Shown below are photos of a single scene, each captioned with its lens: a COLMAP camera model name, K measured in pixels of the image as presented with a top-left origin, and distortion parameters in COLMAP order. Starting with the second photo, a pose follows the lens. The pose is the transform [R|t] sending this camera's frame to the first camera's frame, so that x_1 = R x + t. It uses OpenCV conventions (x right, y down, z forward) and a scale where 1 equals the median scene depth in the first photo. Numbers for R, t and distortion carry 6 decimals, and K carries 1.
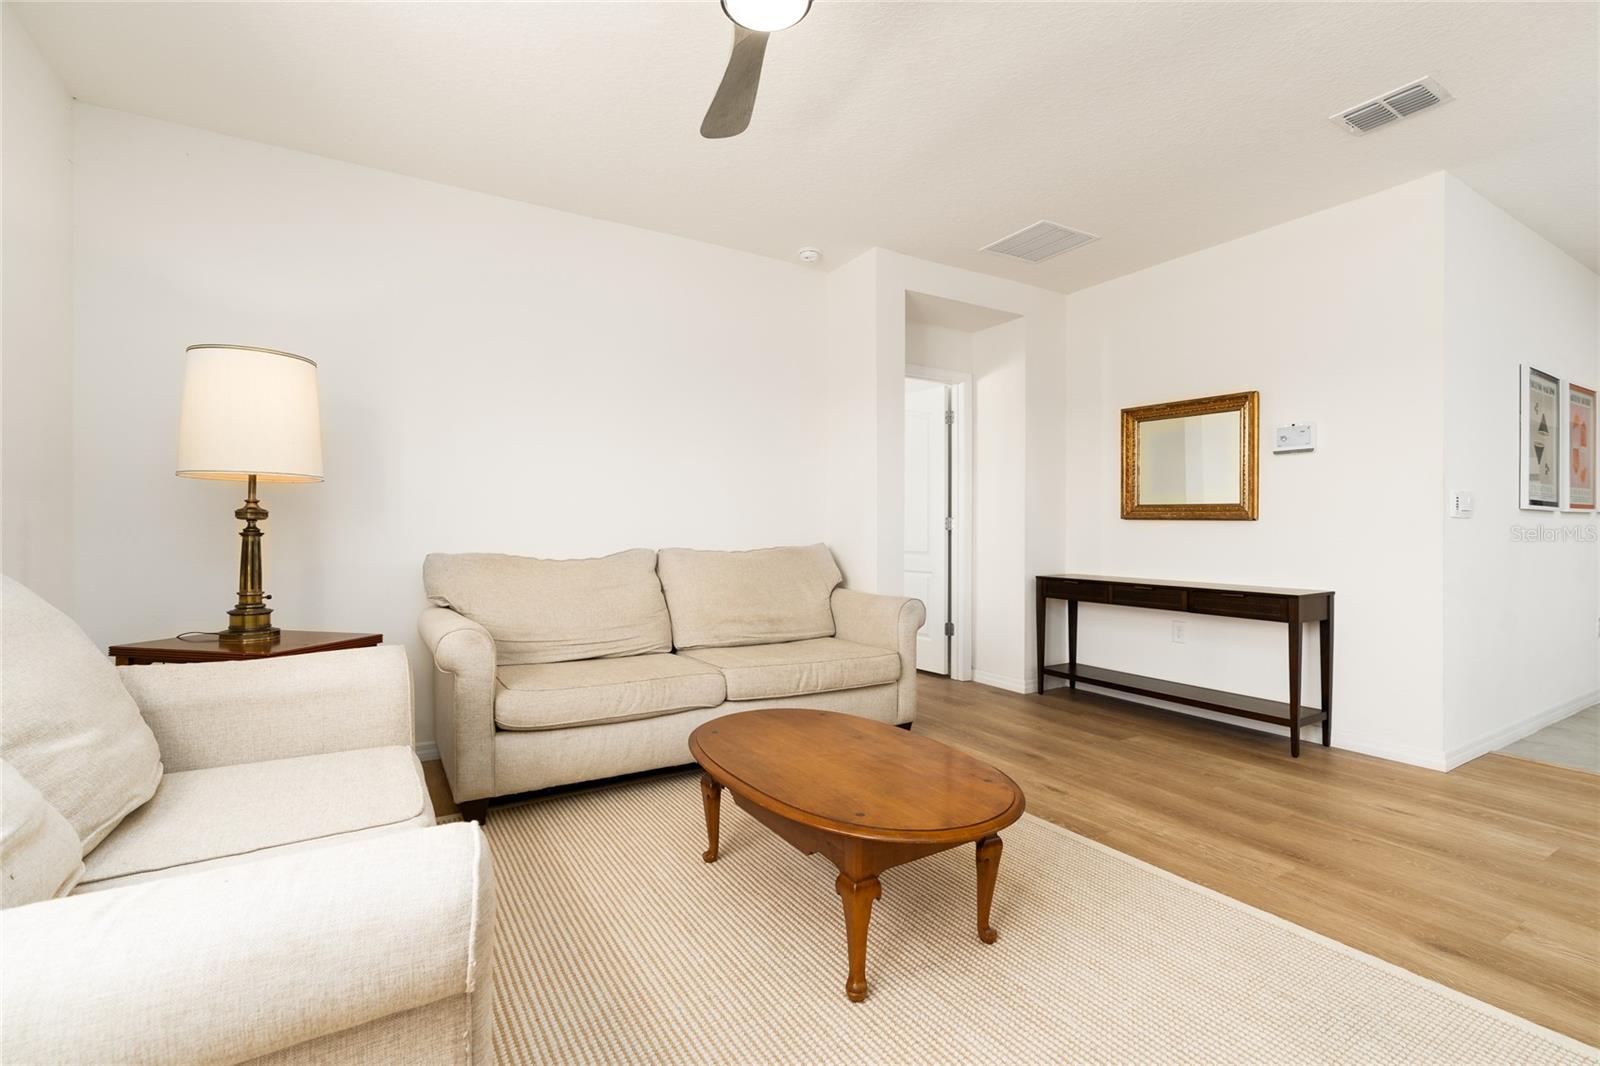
lens RADIAL K [[715.9, 0, 791.2], [0, 715.9, 532.1], [0, 0, 1]] dist [-0.004710, 0.000308]
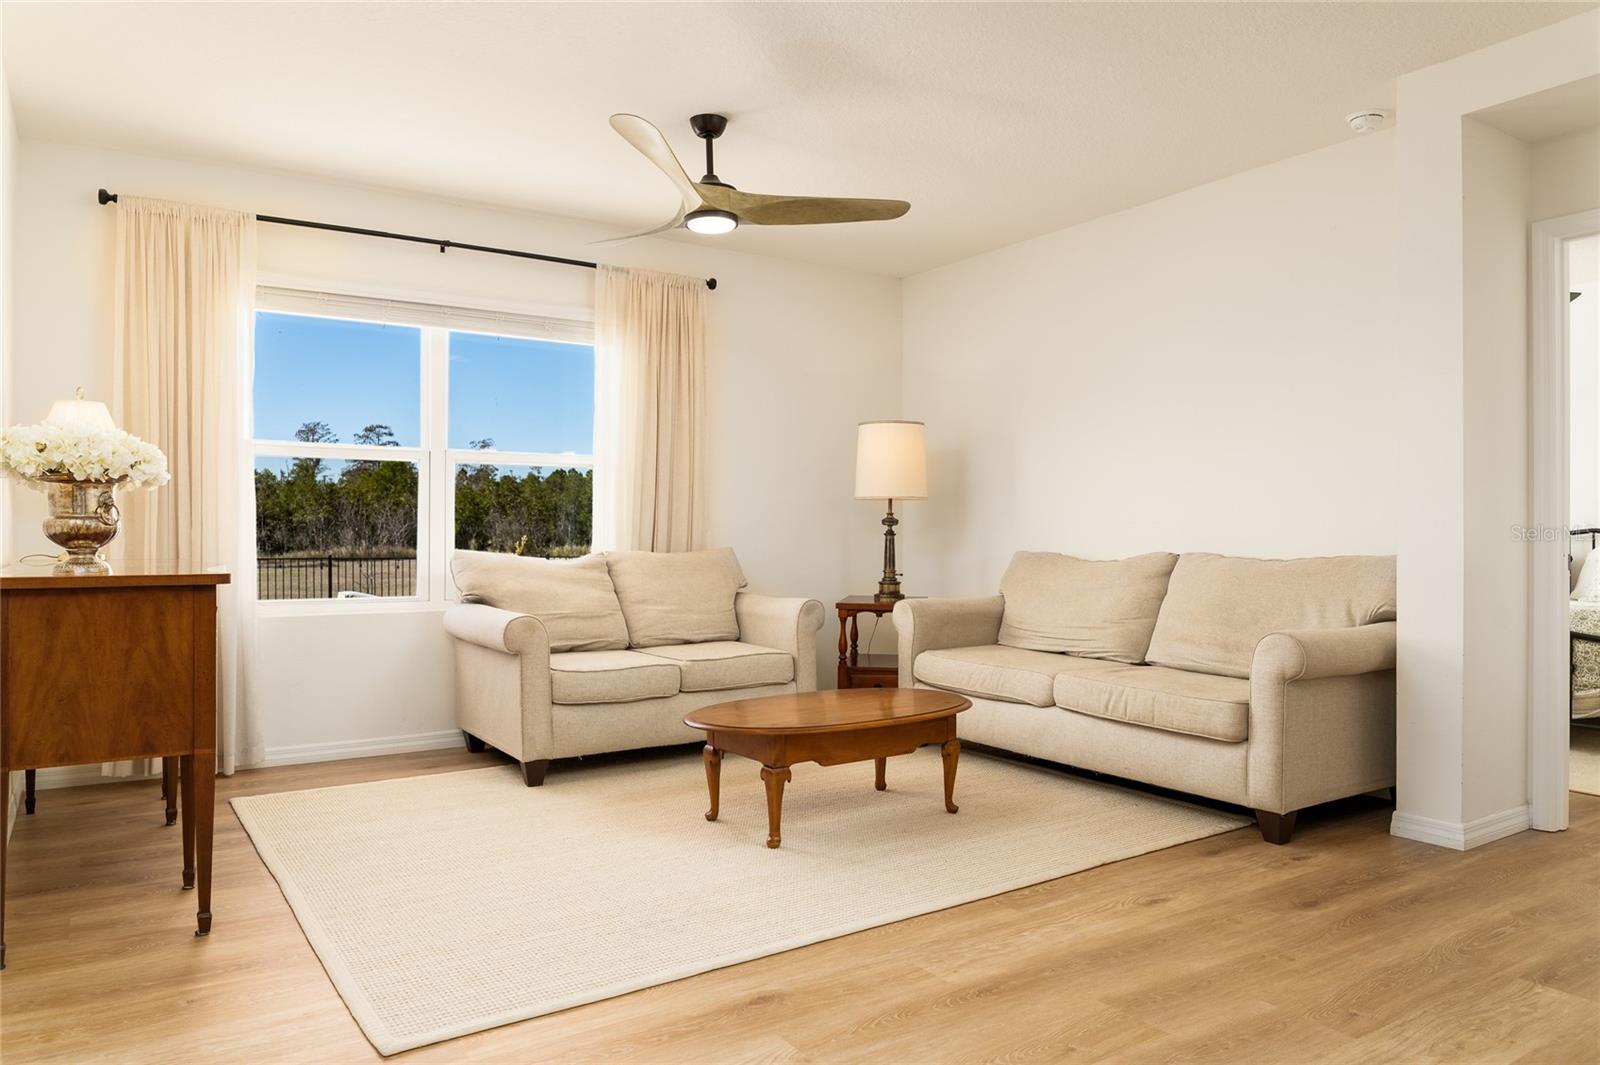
lens RADIAL K [[1082.3, 0, 797.0], [0, 1082.3, 529.4], [0, 0, 1]] dist [-0.034042, 0.018403]
pose [[0.018662, -0.005987, -0.999808, 1.558414], [-0.002854, 0.999978, -0.006041, 0.006542], [0.999822, 0.002966, 0.018644, 0.700782]]
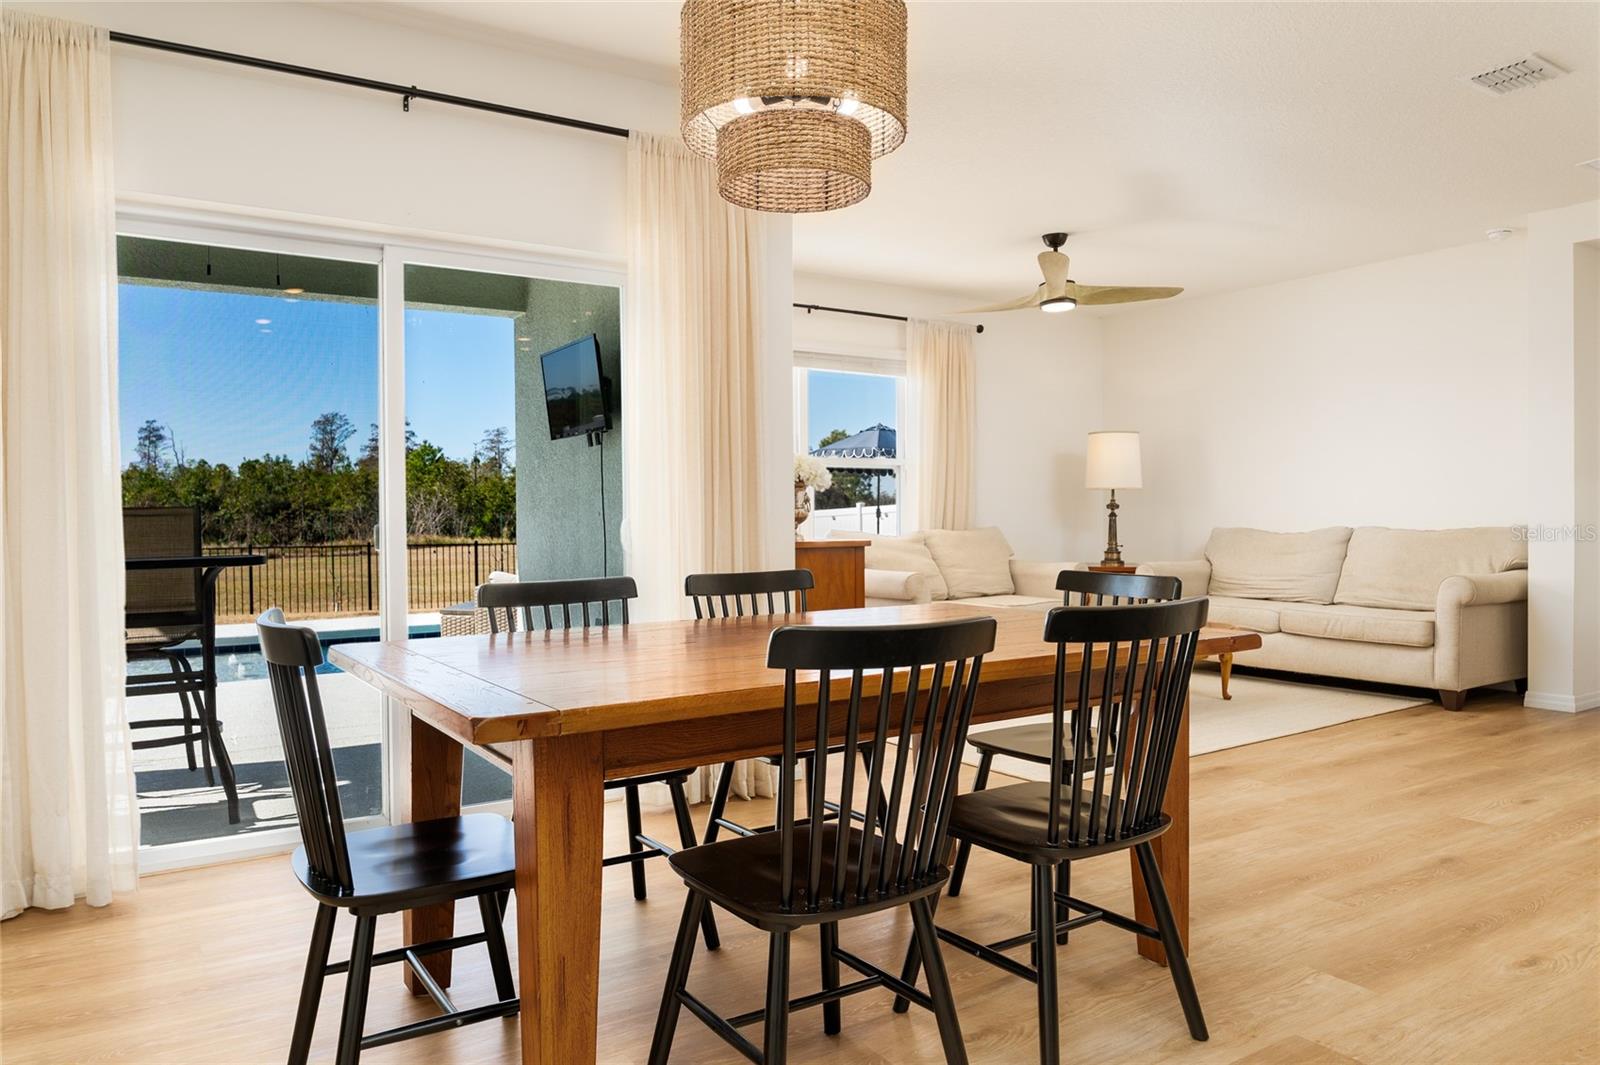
lens RADIAL K [[1082.3, 0, 794.7], [0, 1082.3, 529.6], [0, 0, 1]] dist [-0.034042, 0.018403]
pose [[0.014254, 0.007174, -0.999873, 2.303892], [0.004801, 0.999962, 0.007243, 0.014469], [0.999887, -0.004904, 0.014219, 0.003280]]
